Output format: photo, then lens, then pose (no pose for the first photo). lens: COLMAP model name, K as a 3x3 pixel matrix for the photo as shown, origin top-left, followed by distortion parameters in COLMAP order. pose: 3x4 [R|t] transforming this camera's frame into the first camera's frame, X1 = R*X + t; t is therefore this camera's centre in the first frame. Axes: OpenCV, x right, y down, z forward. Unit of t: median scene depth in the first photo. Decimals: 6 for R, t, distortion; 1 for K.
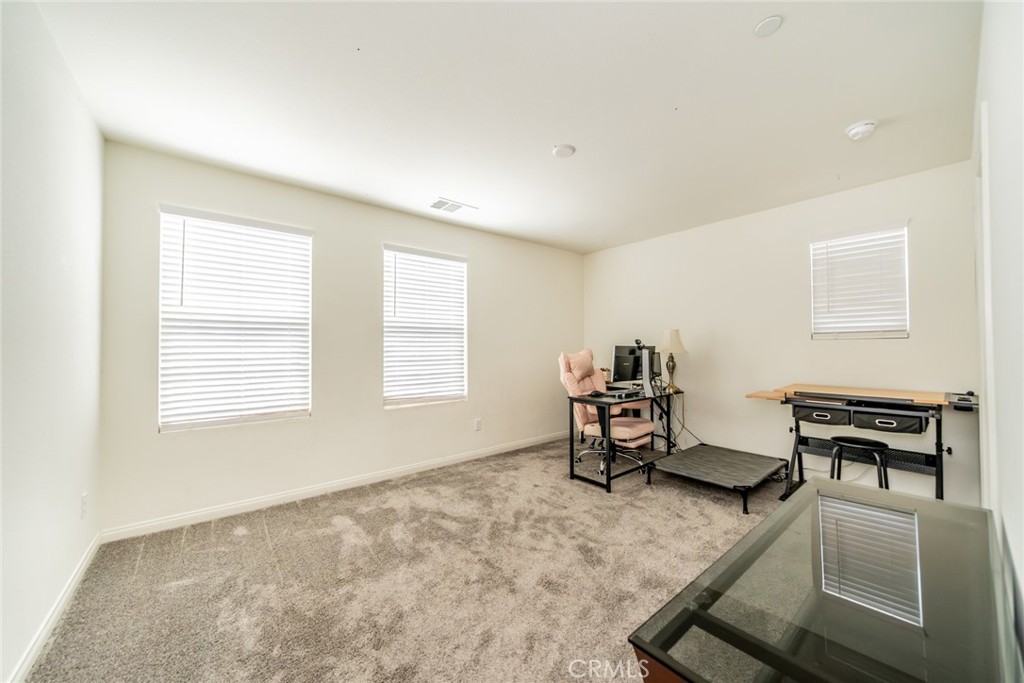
lens RADIAL K [[374.4, 0, 513.3], [0, 374.4, 344.8], [0, 0, 1]] dist [0.003283, 0.000100]
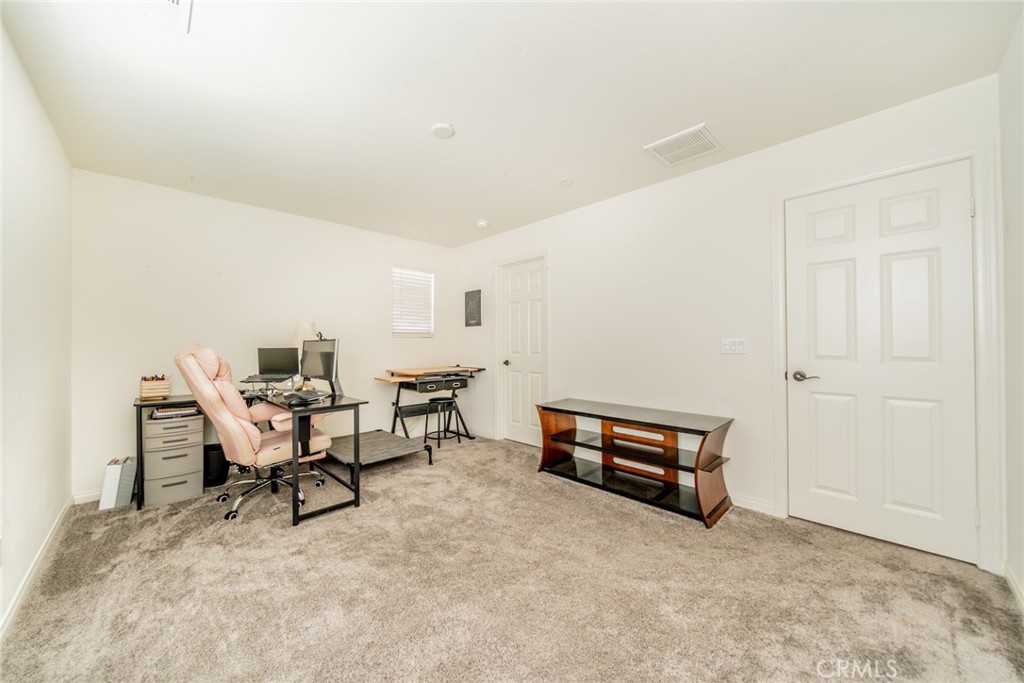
lens RADIAL K [[374.4, 0, 510.1], [0, 374.4, 342.3], [0, 0, 1]] dist [0.003283, 0.000100]
pose [[-0.085886, 0.009684, 0.996258, -0.658324], [-0.003107, 0.999945, -0.009988, 0.019715], [-0.996300, -0.003953, -0.085851, 0.733155]]
